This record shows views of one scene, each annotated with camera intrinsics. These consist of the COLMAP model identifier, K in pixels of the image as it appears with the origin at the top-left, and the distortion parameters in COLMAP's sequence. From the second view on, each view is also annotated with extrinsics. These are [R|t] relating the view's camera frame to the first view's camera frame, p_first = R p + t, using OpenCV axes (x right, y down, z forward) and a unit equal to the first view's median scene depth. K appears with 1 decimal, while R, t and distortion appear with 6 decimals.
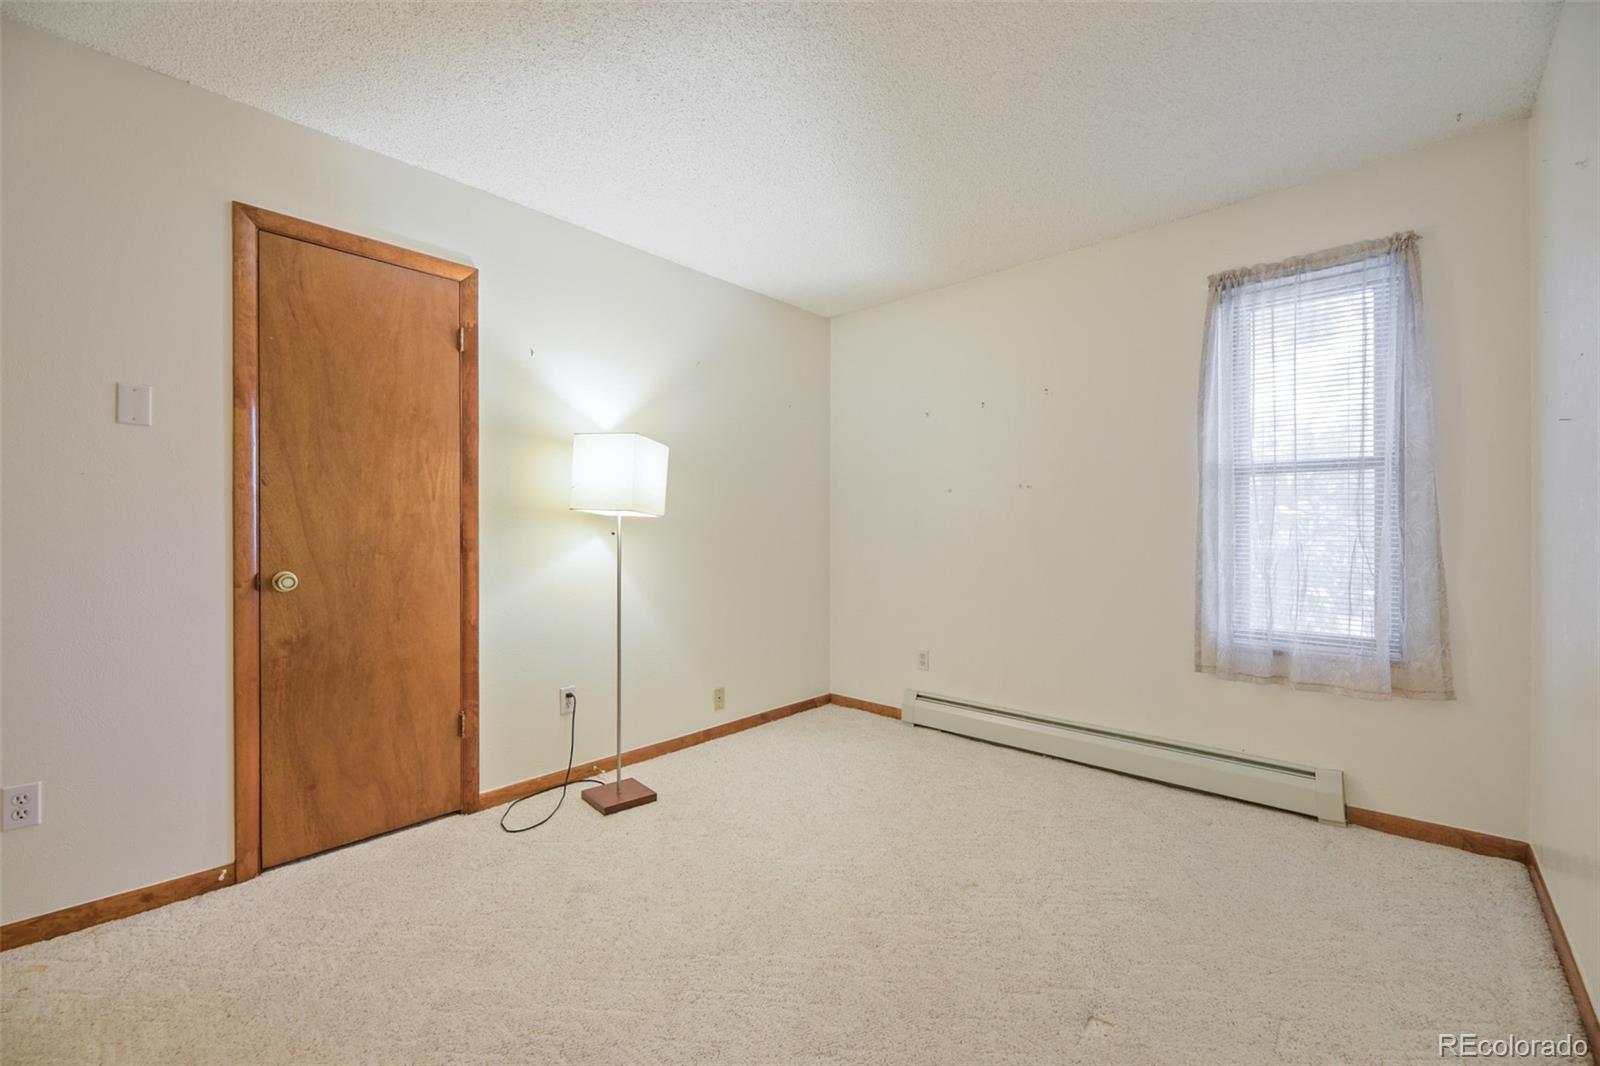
lens RADIAL K [[649.6, 0, 809.1], [0, 649.6, 537.4], [0, 0, 1]] dist [-0.000737, -0.001288]
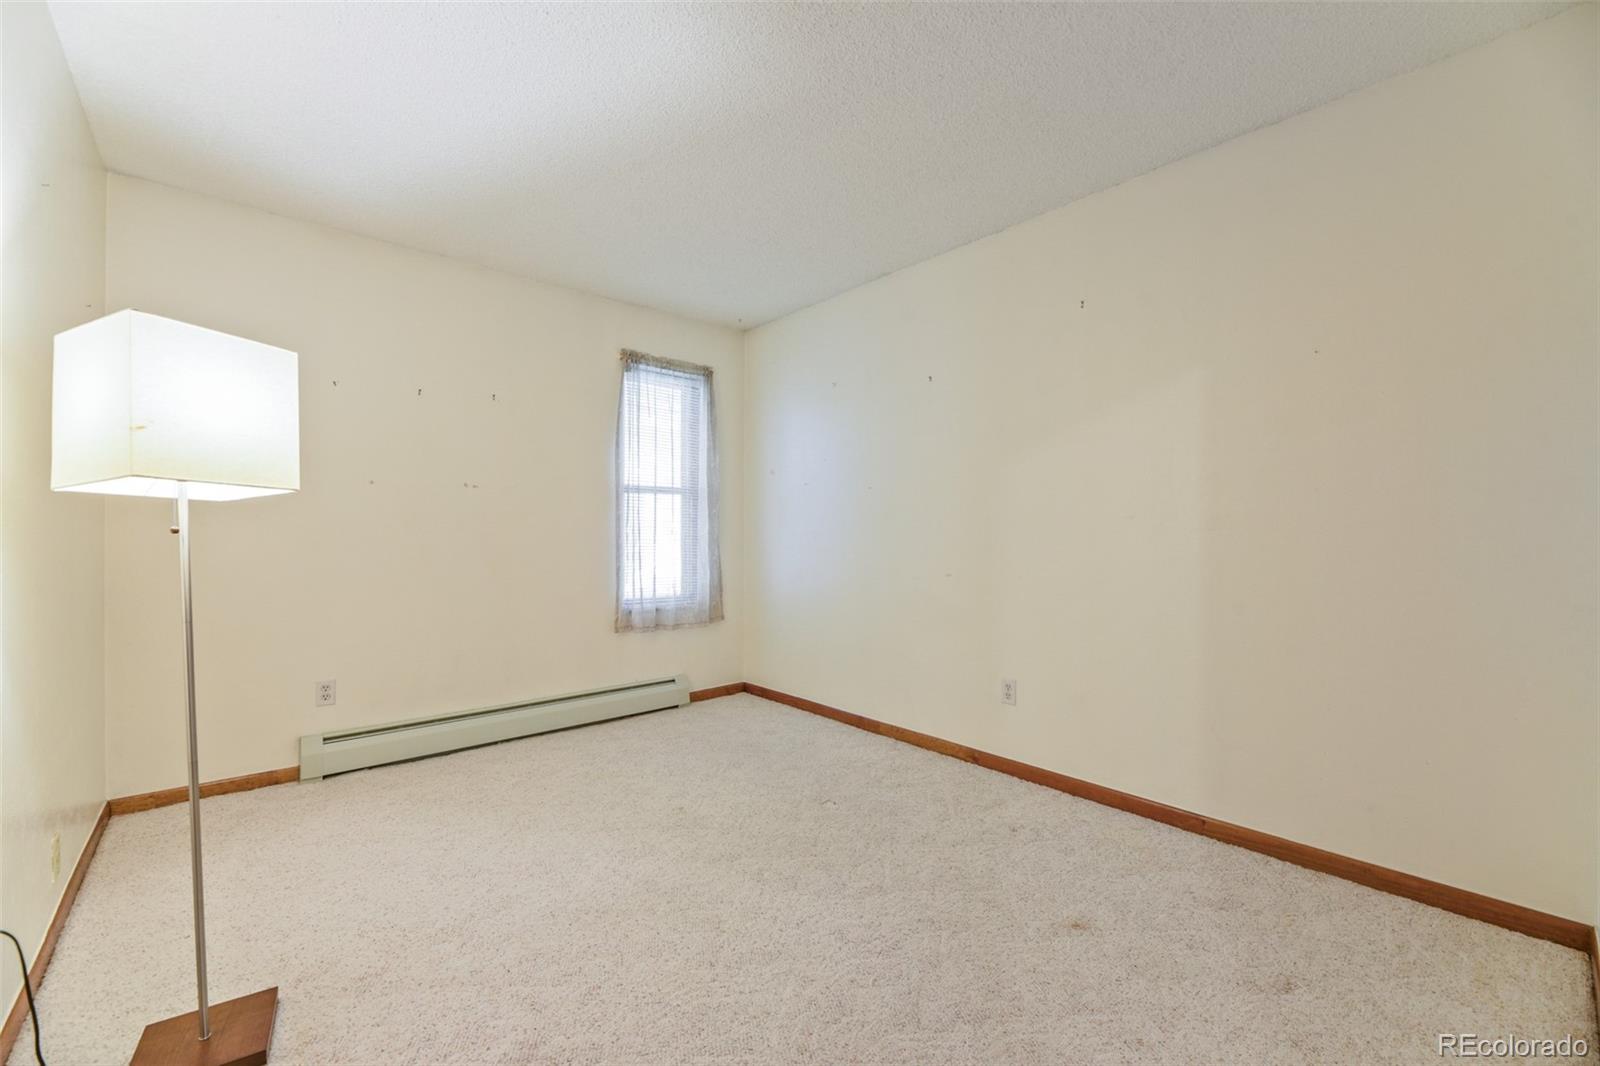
lens RADIAL K [[649.6, 0, 809.4], [0, 649.6, 533.4], [0, 0, 1]] dist [-0.000737, -0.001288]
pose [[0.101315, -0.012203, 0.994780, -0.777790], [-0.006758, 0.999893, 0.012954, -0.027358], [-0.994831, -0.008035, 0.101222, 0.480101]]
